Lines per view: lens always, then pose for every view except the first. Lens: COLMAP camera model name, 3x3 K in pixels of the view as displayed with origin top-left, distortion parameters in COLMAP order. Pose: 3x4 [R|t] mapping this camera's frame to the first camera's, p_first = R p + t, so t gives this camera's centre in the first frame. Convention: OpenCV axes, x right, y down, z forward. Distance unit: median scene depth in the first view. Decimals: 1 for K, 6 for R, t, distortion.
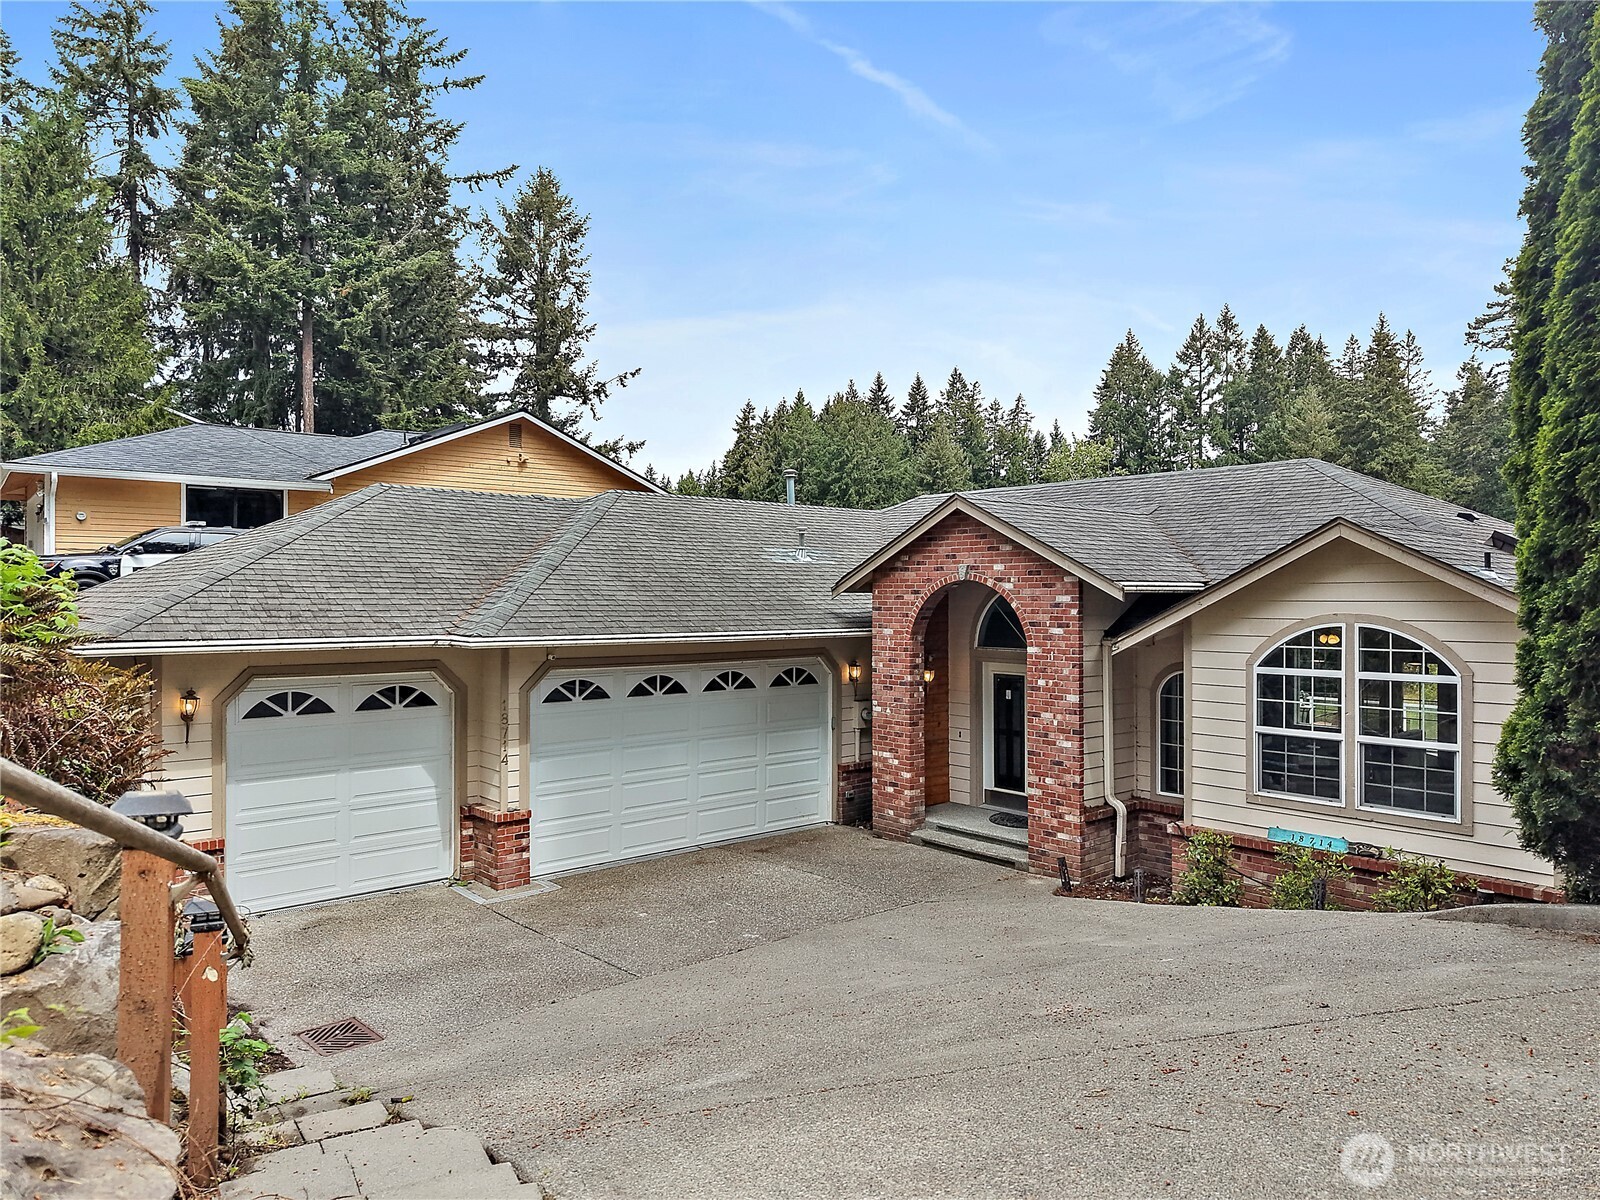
lens RADIAL K [[1072.7, 0, 817.0], [0, 1072.7, 596.6], [0, 0, 1]] dist [0.055261, -0.063551]
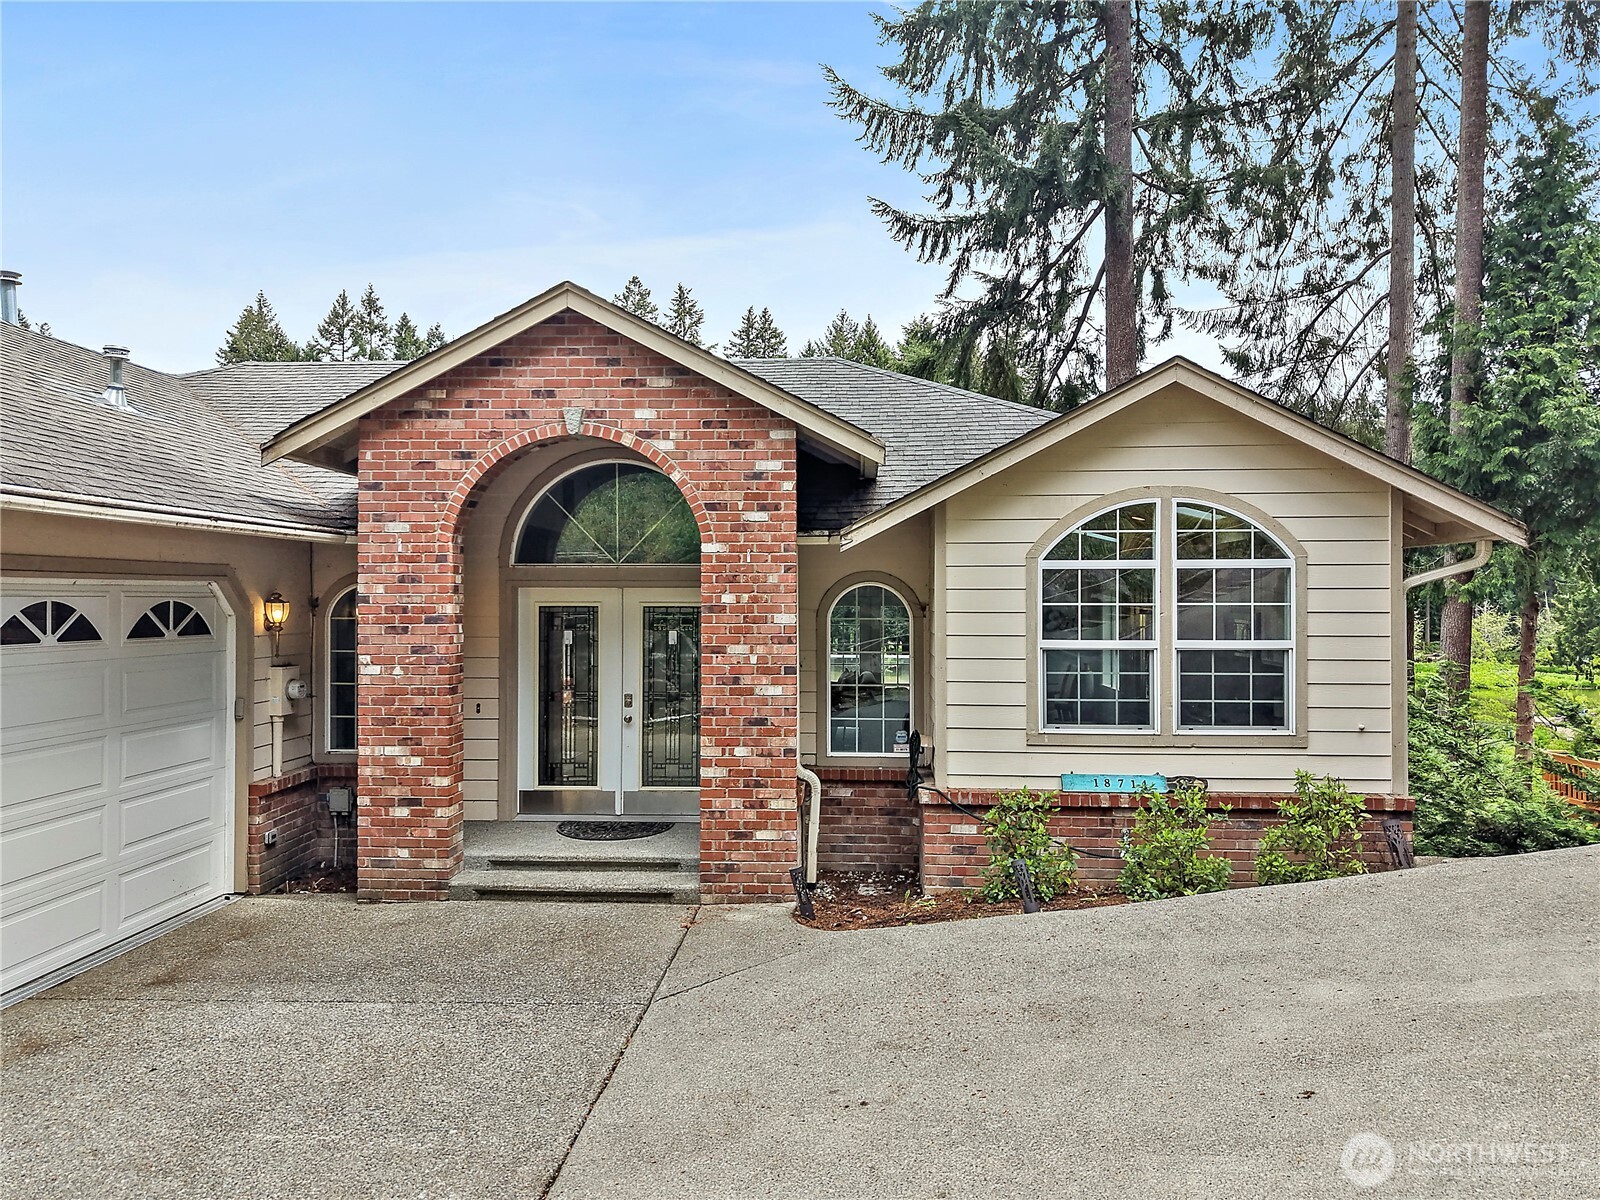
lens RADIAL K [[1055.0, 0, 801.4], [0, 1055.0, 606.7], [0, 0, 1]] dist [0.134765, -0.201933]
pose [[0.715677, -0.009906, 0.698361, -0.193201], [0.003833, 0.999940, 0.010255, 0.077603], [-0.698421, -0.004662, 0.715672, 0.519899]]
